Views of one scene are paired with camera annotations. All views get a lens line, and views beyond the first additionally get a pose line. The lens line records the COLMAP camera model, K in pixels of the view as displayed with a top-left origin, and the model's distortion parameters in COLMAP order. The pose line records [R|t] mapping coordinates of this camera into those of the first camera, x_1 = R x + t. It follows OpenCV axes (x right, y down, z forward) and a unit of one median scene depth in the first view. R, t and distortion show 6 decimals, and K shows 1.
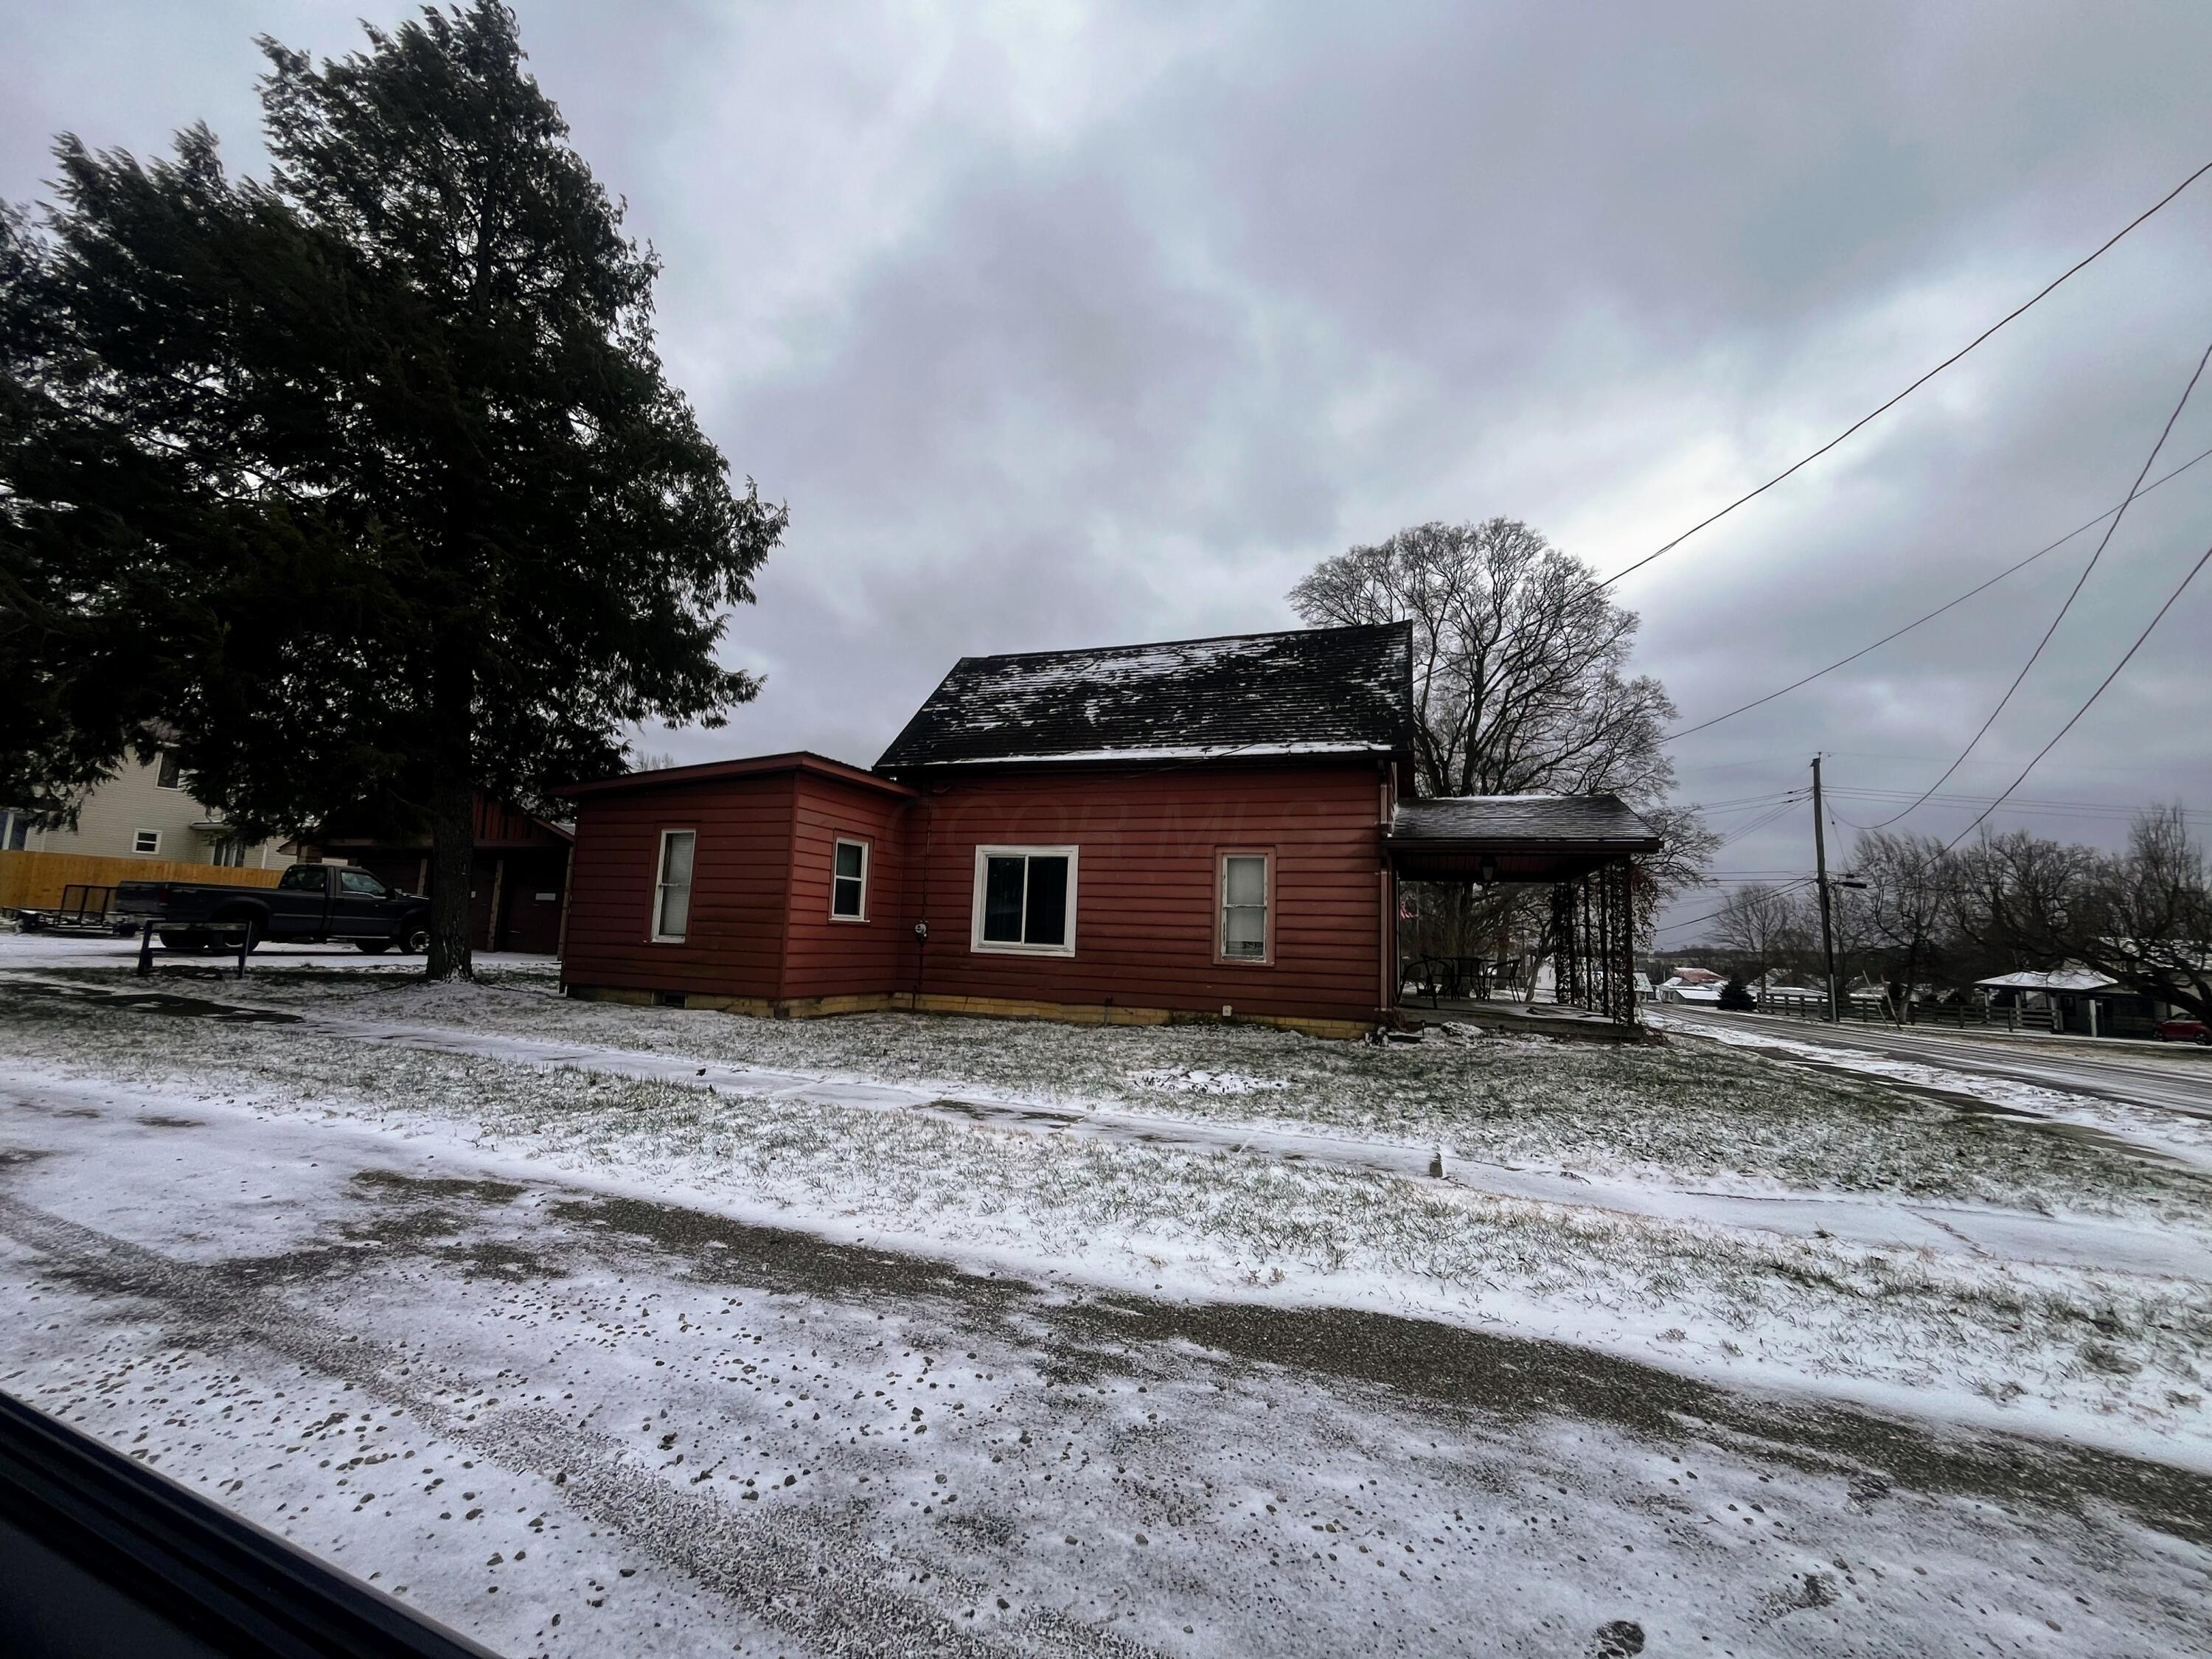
lens RADIAL K [[899.9, 0, 1102.8], [0, 899.9, 835.9], [0, 0, 1]] dist [-0.007280, 0.000675]
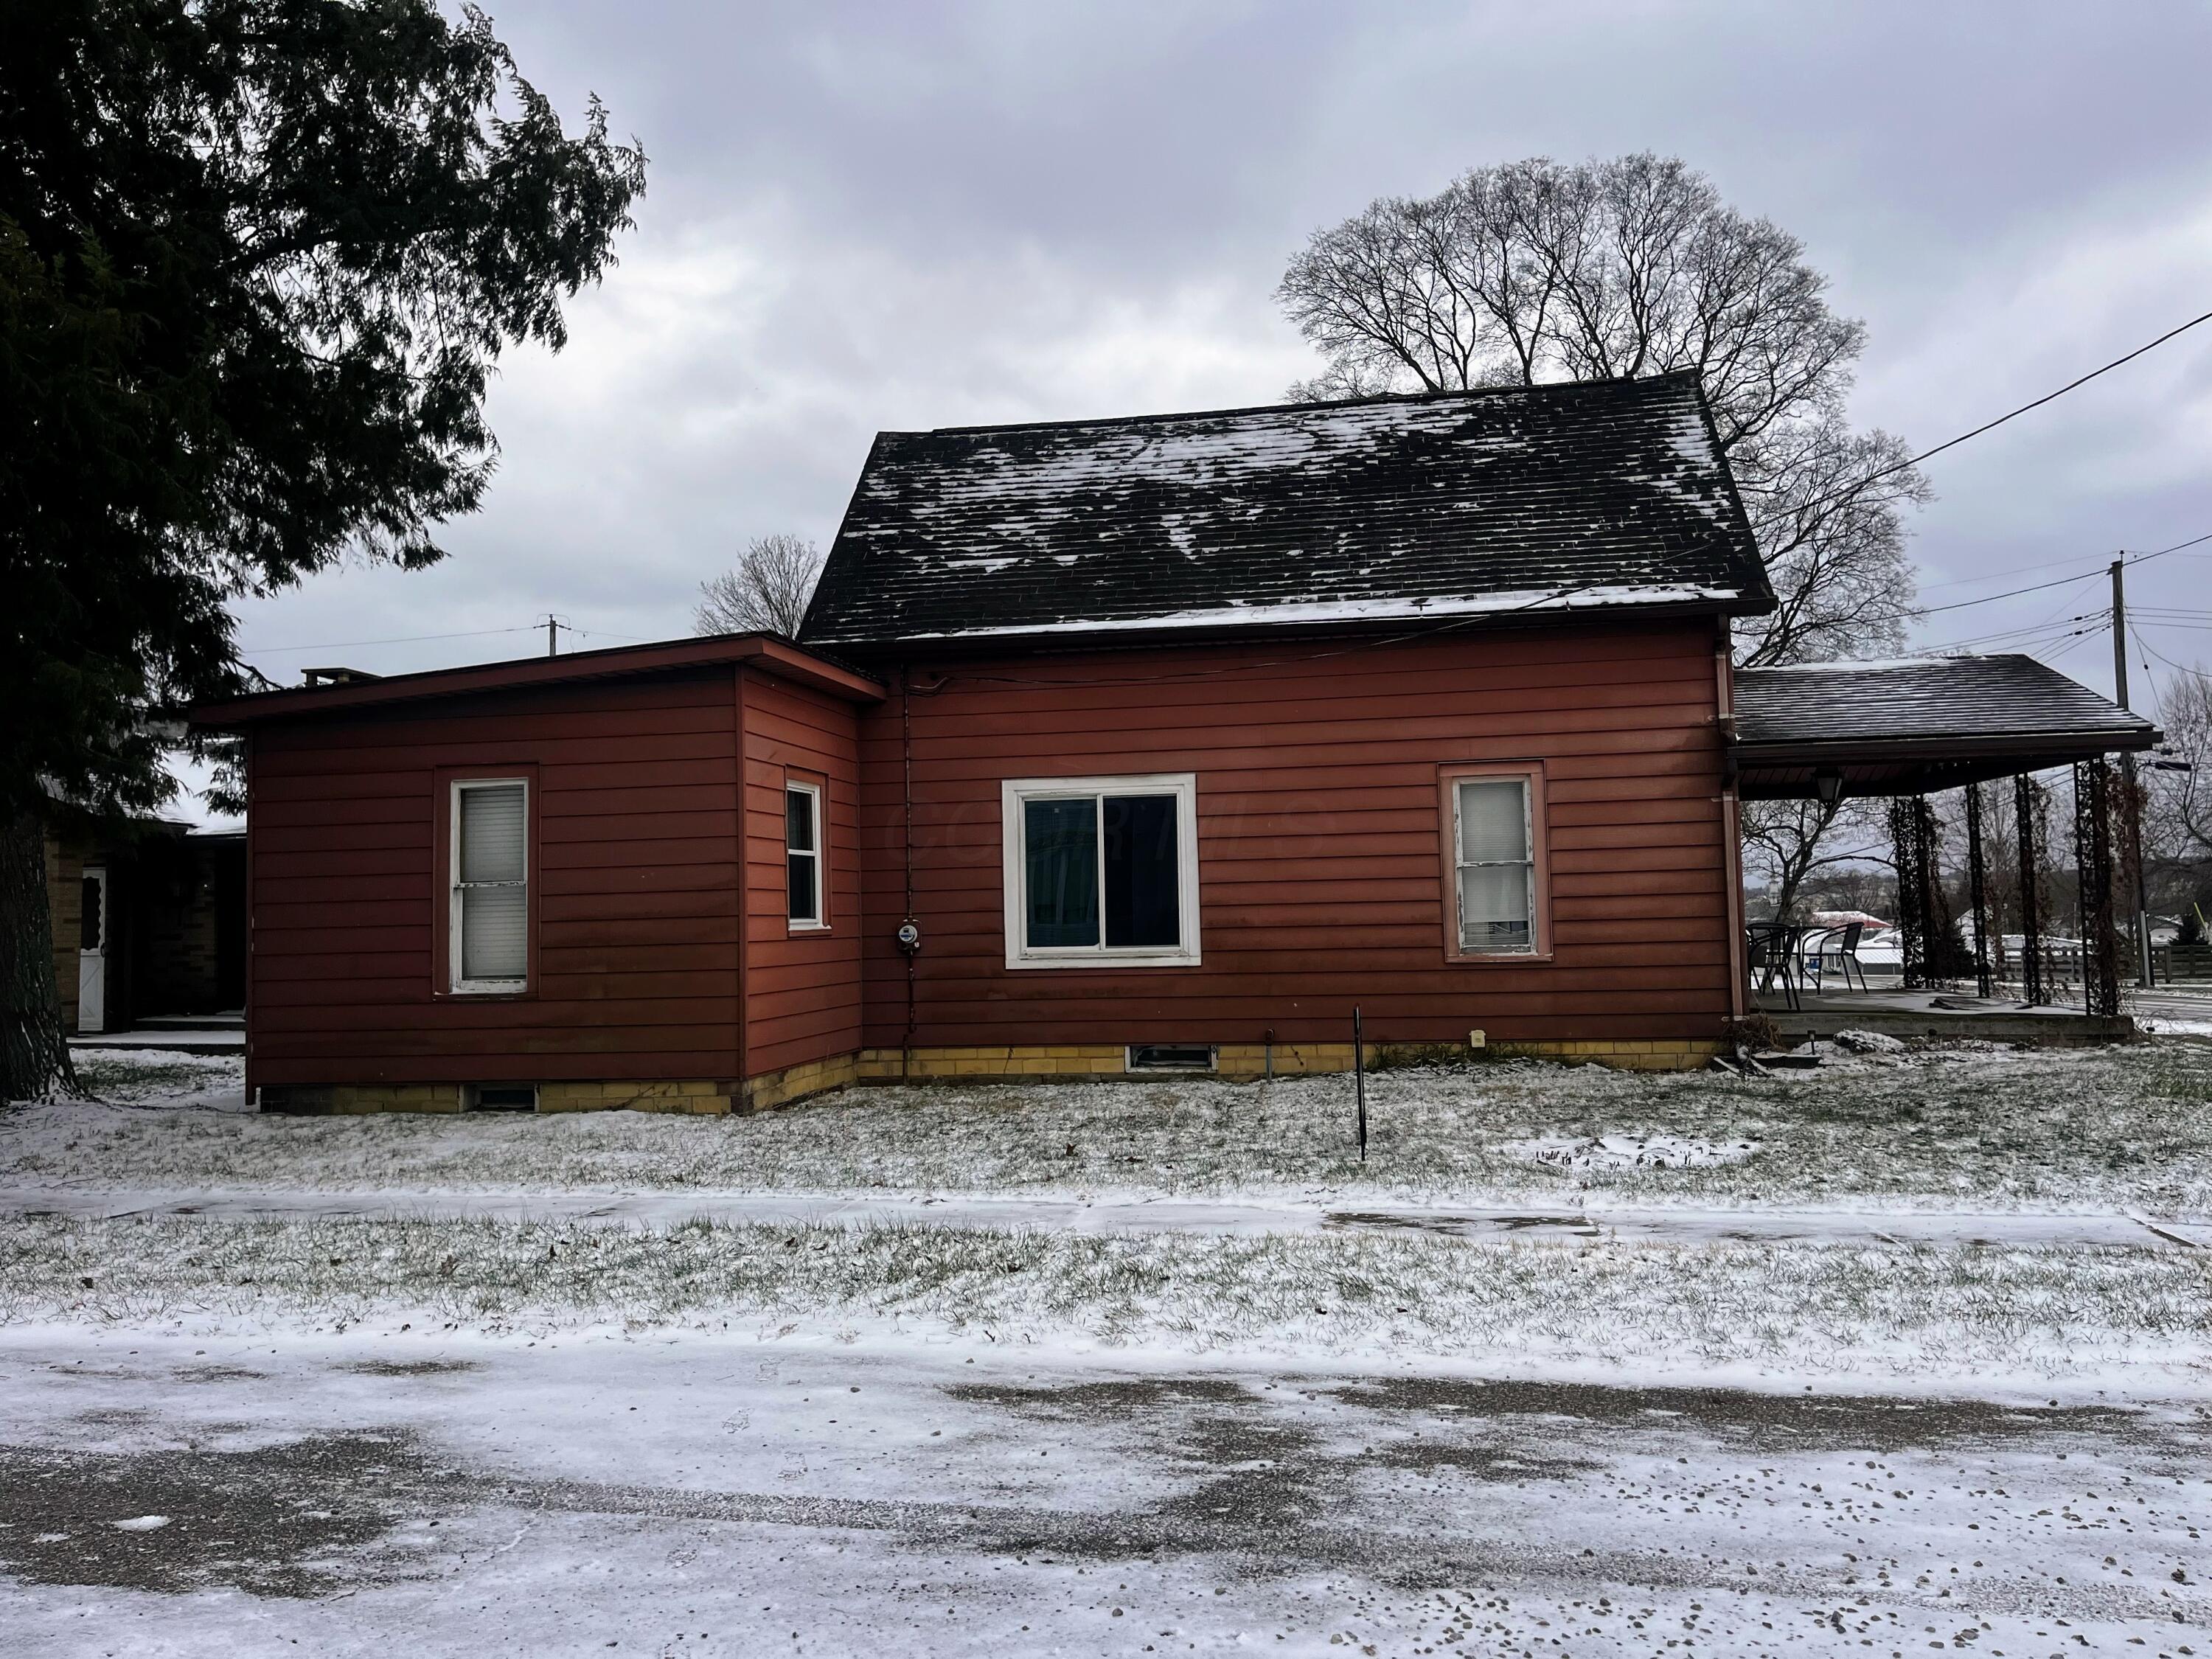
lens RADIAL K [[1700.6, 0, 1103.3], [0, 1700.6, 813.5], [0, 0, 1]] dist [0.047948, -0.056991]
pose [[0.980269, -0.050399, 0.191134, -0.309847], [0.039733, 0.997453, 0.059235, -0.032618], [-0.193633, -0.050471, 0.979775, -0.062129]]
